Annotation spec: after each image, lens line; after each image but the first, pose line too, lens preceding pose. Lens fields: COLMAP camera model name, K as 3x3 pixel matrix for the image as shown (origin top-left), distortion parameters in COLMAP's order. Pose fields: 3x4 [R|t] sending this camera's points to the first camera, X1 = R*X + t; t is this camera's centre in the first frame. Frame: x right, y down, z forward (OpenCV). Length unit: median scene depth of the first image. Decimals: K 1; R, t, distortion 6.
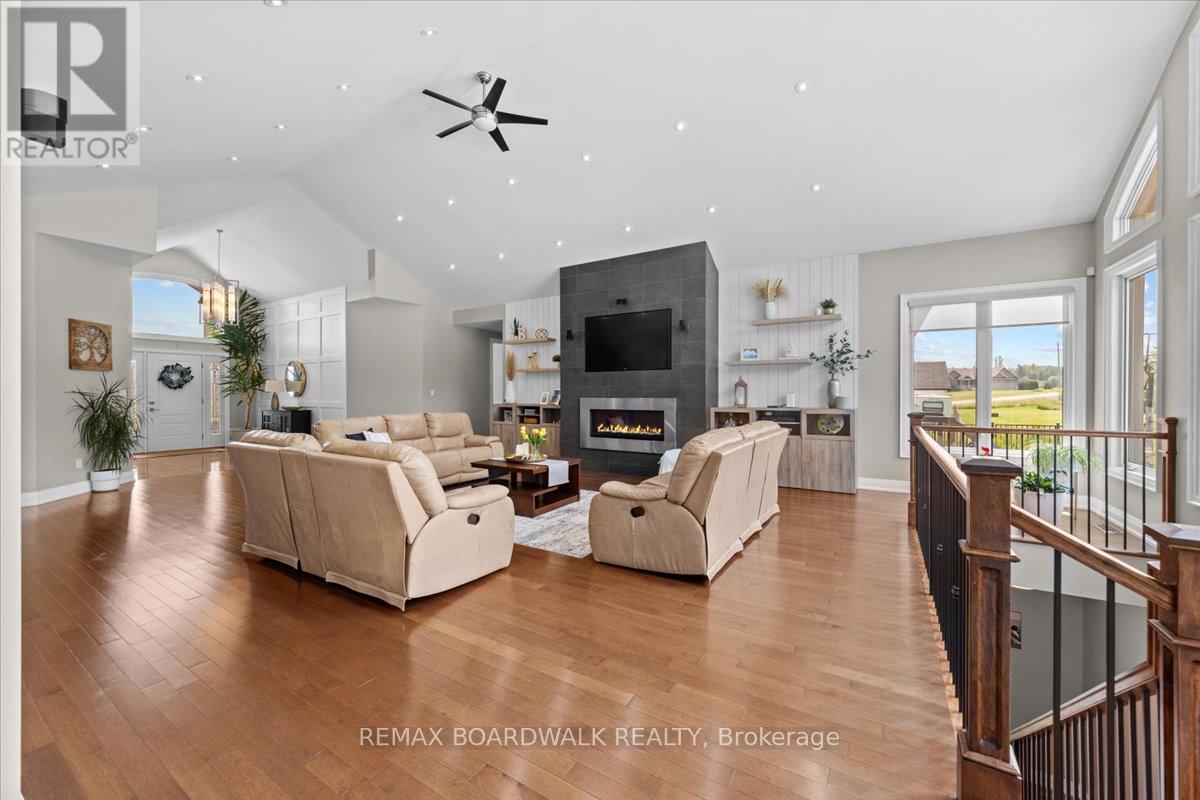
lens RADIAL K [[464.2, 0, 596.3], [0, 464.2, 395.2], [0, 0, 1]] dist [-0.005866, 0.000142]
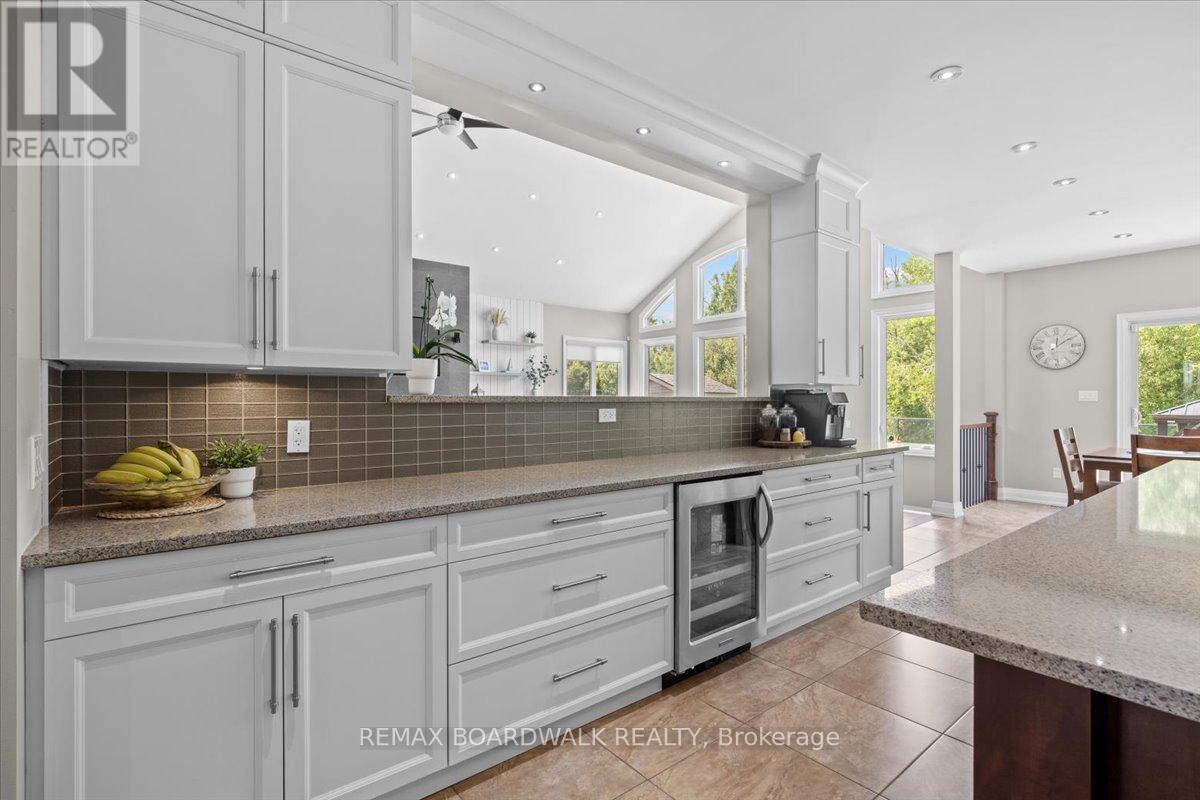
lens RADIAL K [[576.8, 0, 600.0], [0, 576.8, 400.0], [0, 0, 1]] dist [-0.006696, -0.000066]
pose [[0.328523, -0.003075, 0.944491, -1.196825], [0.005719, 0.999983, 0.001267, -0.001229], [-0.944479, 0.004985, 0.328535, 0.254021]]
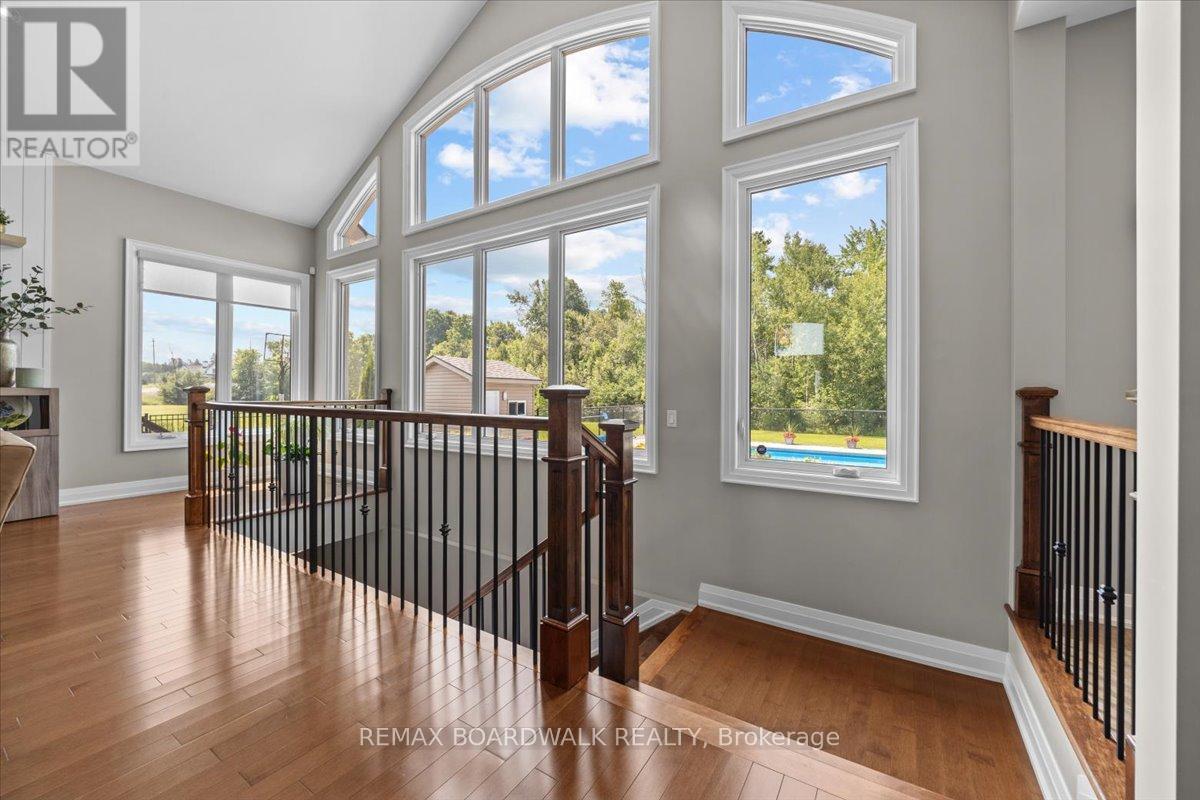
lens RADIAL K [[464.2, 0, 596.3], [0, 464.2, 395.2], [0, 0, 1]] dist [-0.005866, 0.000142]
pose [[0.023565, -0.008458, 0.999687, -0.089911], [-0.001166, 0.999963, 0.008488, 0.035661], [-0.999722, -0.001366, 0.023554, 0.216033]]
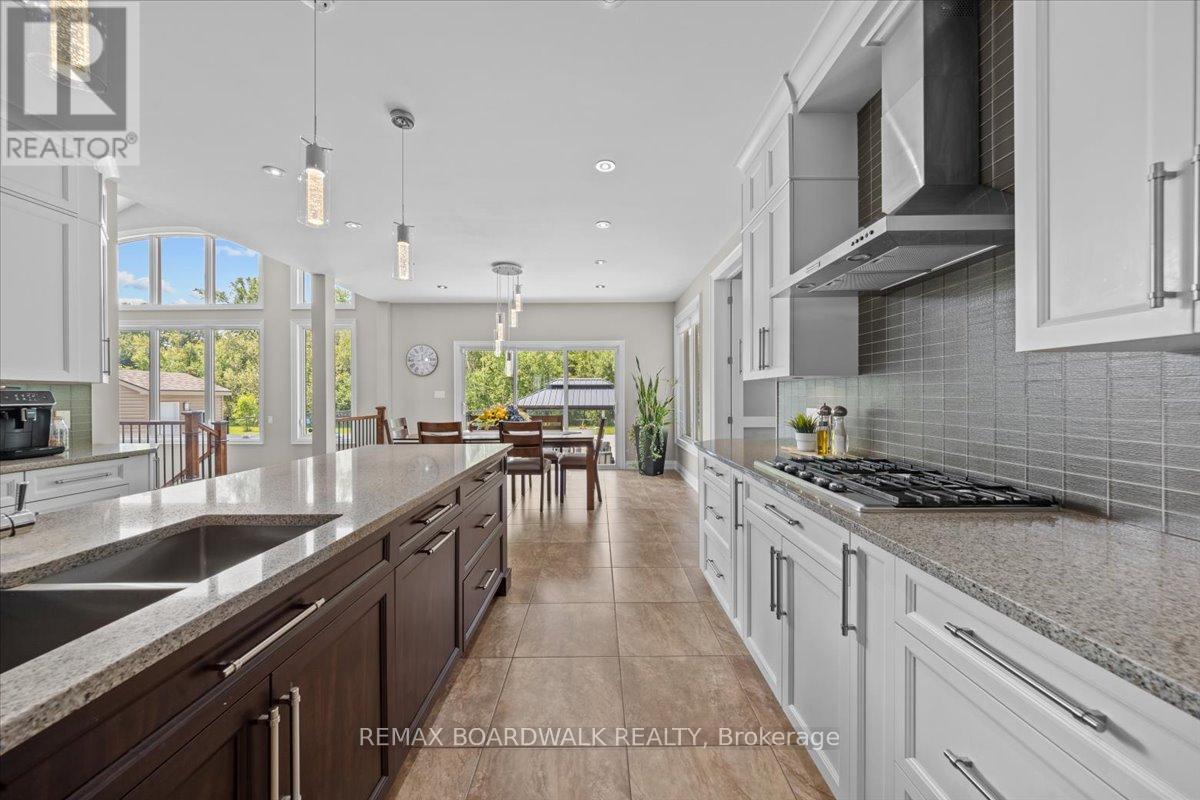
lens RADIAL K [[424.0, 0, 600.0], [0, 424.0, 400.0], [0, 0, 1]] dist [-0.001978, -0.000021]
pose [[-0.516314, -0.009645, 0.856345, -1.103588], [0.005947, 0.999872, 0.014847, -0.002174], [-0.856379, 0.012758, -0.516190, -0.061648]]
